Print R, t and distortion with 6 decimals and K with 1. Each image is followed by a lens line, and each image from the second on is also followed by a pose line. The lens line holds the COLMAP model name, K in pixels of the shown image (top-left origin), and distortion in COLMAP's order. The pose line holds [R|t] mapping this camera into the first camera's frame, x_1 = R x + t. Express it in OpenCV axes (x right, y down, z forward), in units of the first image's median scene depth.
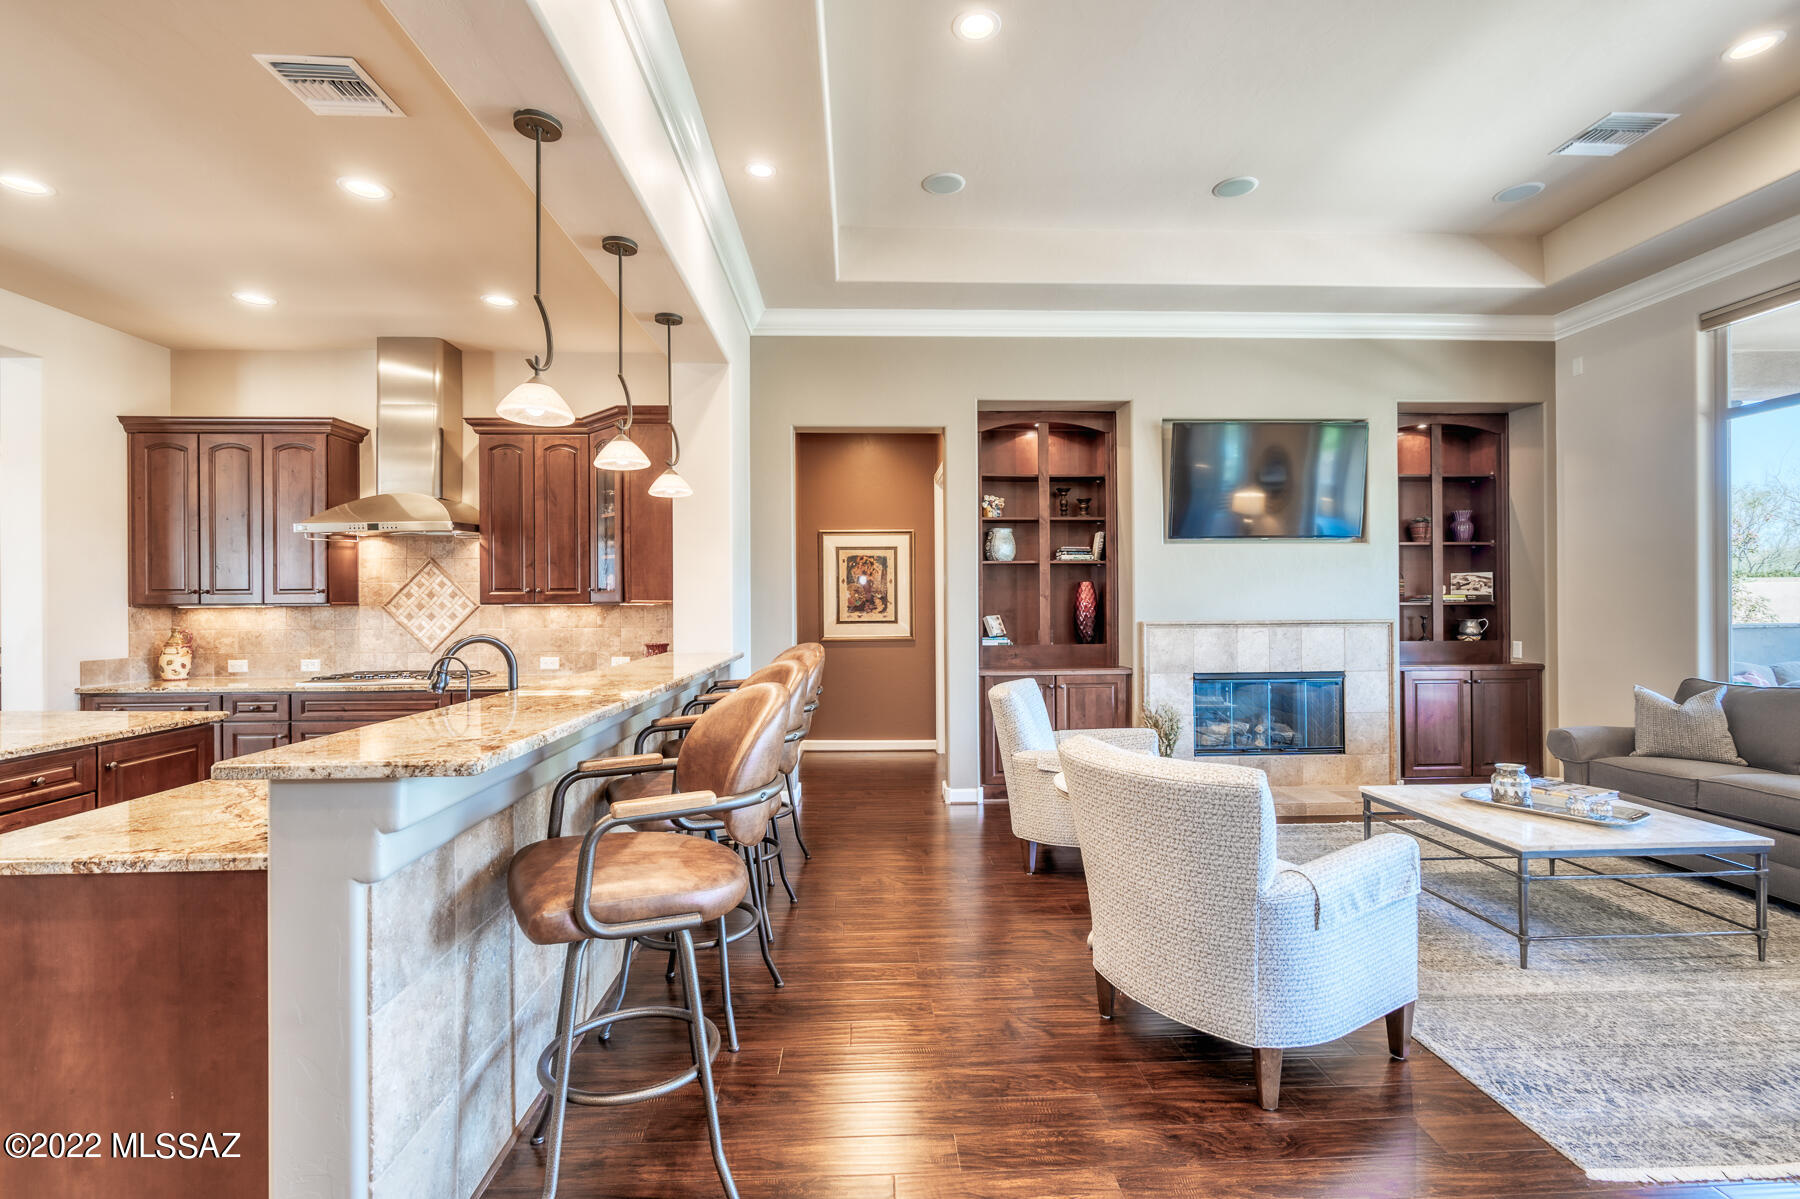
lens RADIAL K [[825.6, 0, 897.5], [0, 825.6, 605.1], [0, 0, 1]] dist [-0.006269, 0.001978]
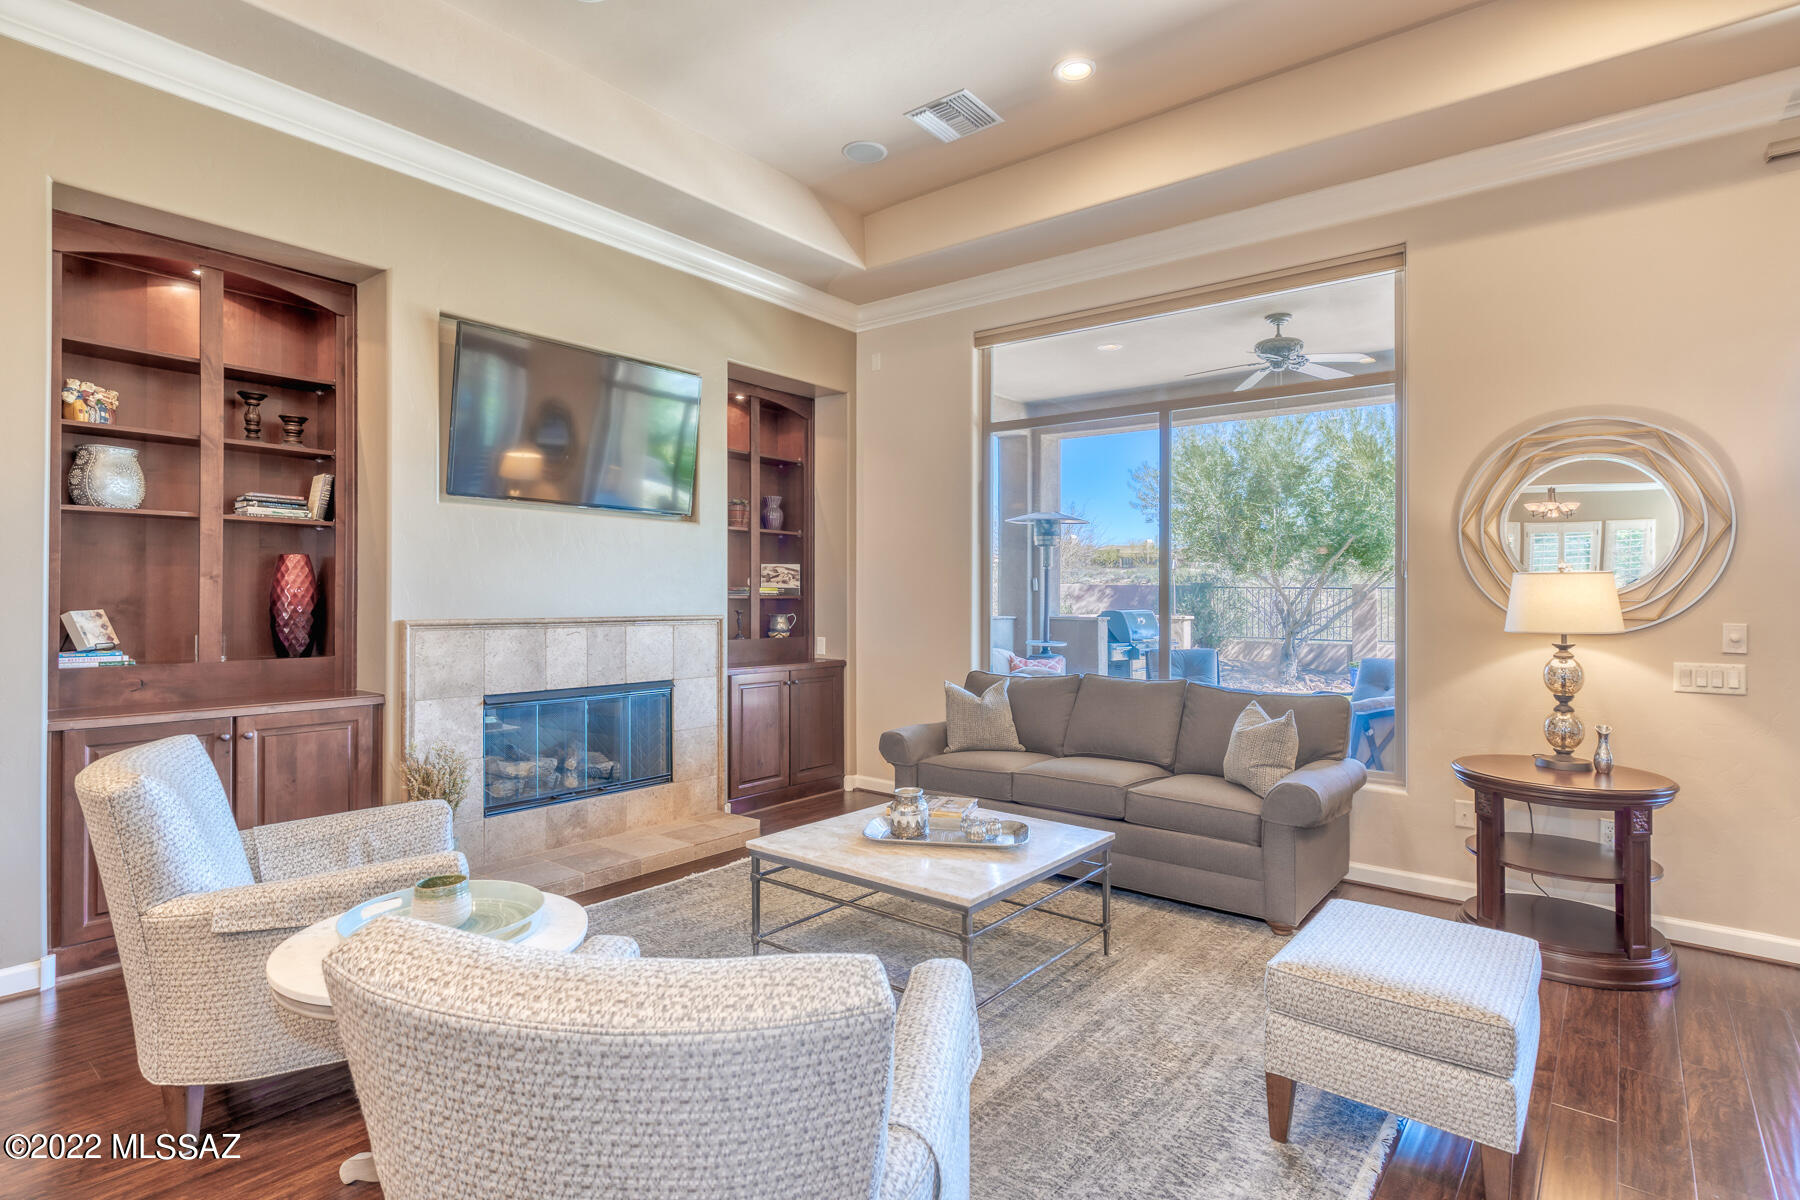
lens RADIAL K [[895.6, 0, 904.6], [0, 895.6, 598.5], [0, 0, 1]] dist [0.002968, -0.000805]
pose [[0.654008, 0.009474, 0.756428, 0.026953], [-0.012900, 0.999916, -0.001370, -0.000978], [-0.756378, -0.008862, 0.654075, 0.261601]]
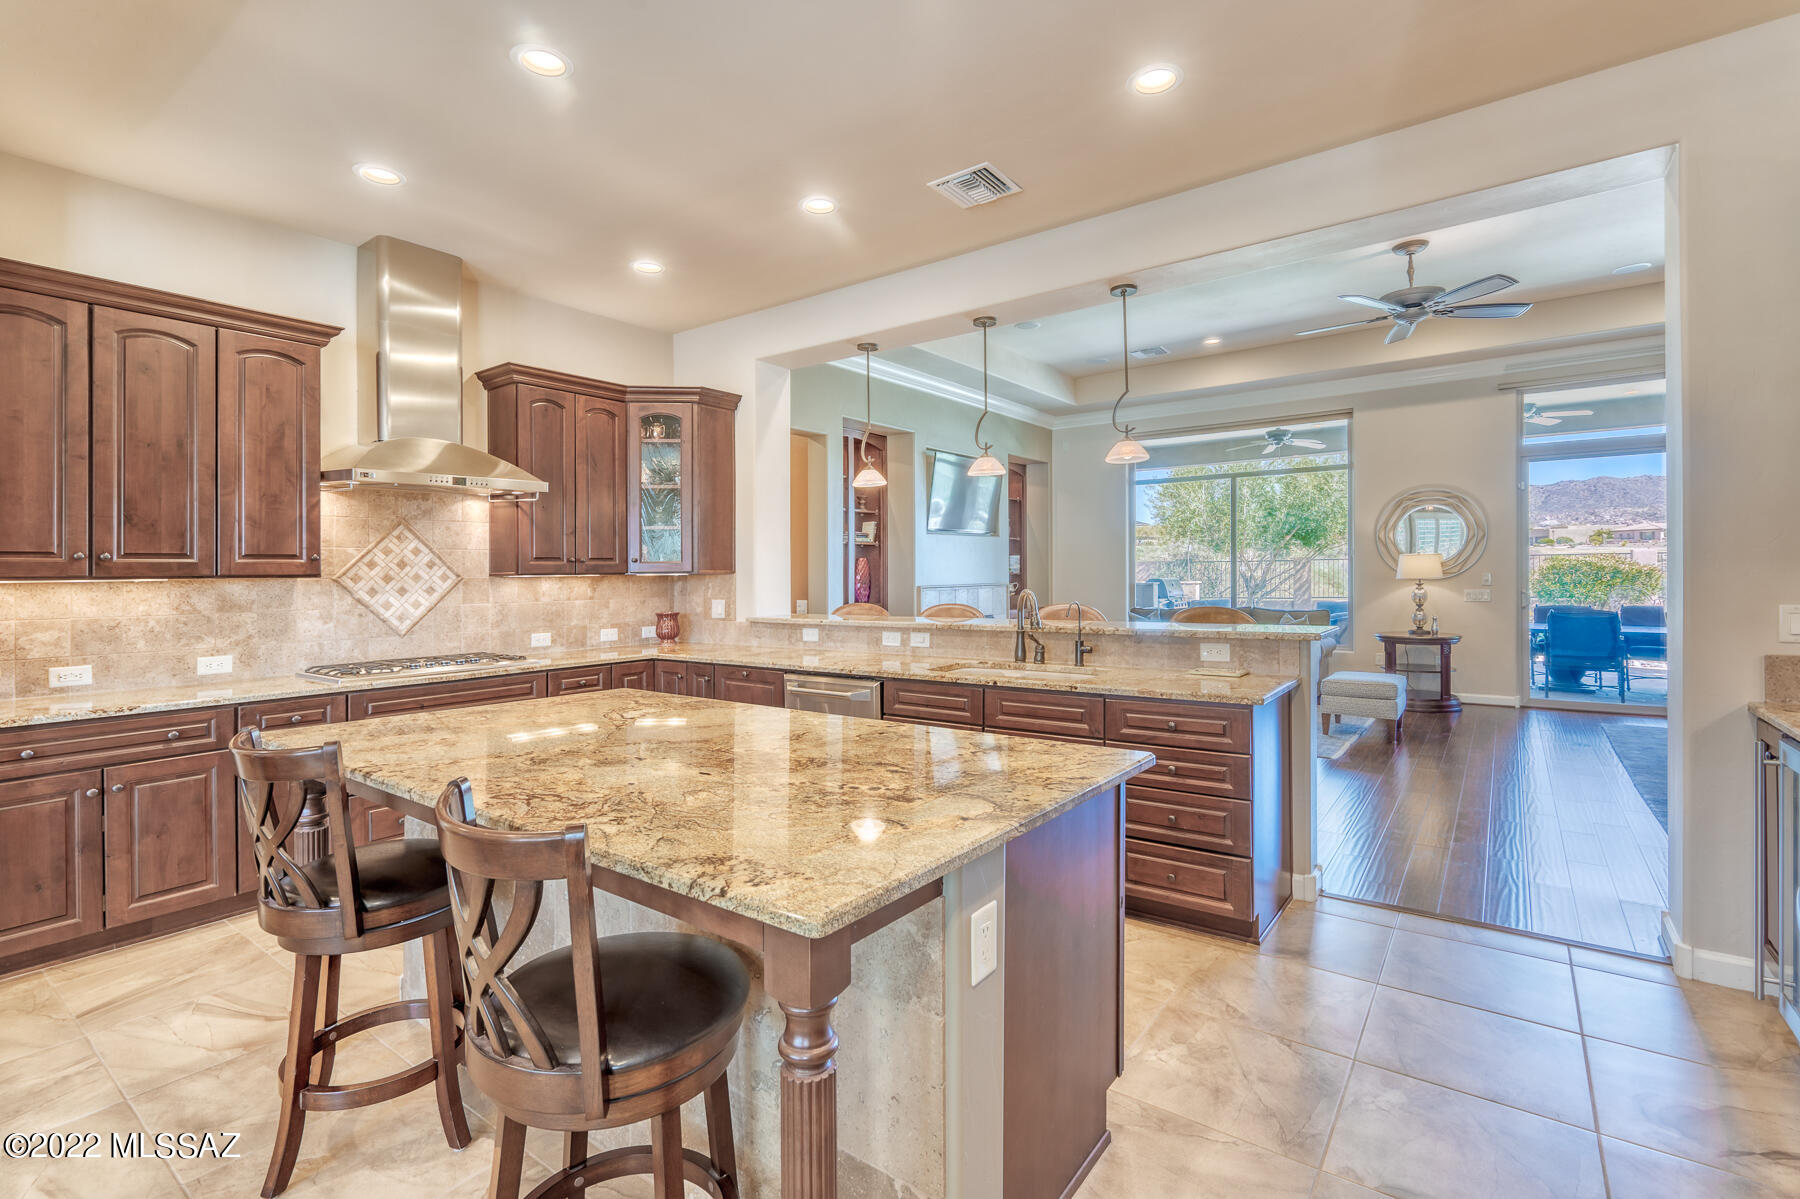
lens RADIAL K [[825.6, 0, 900.2], [0, 825.6, 569.2], [0, 0, 1]] dist [-0.006269, 0.001978]
pose [[0.633222, 0.001511, 0.773969, -0.872217], [0.009473, 0.999908, -0.009702, 0.004893], [-0.773912, 0.013475, 0.633149, 0.115852]]
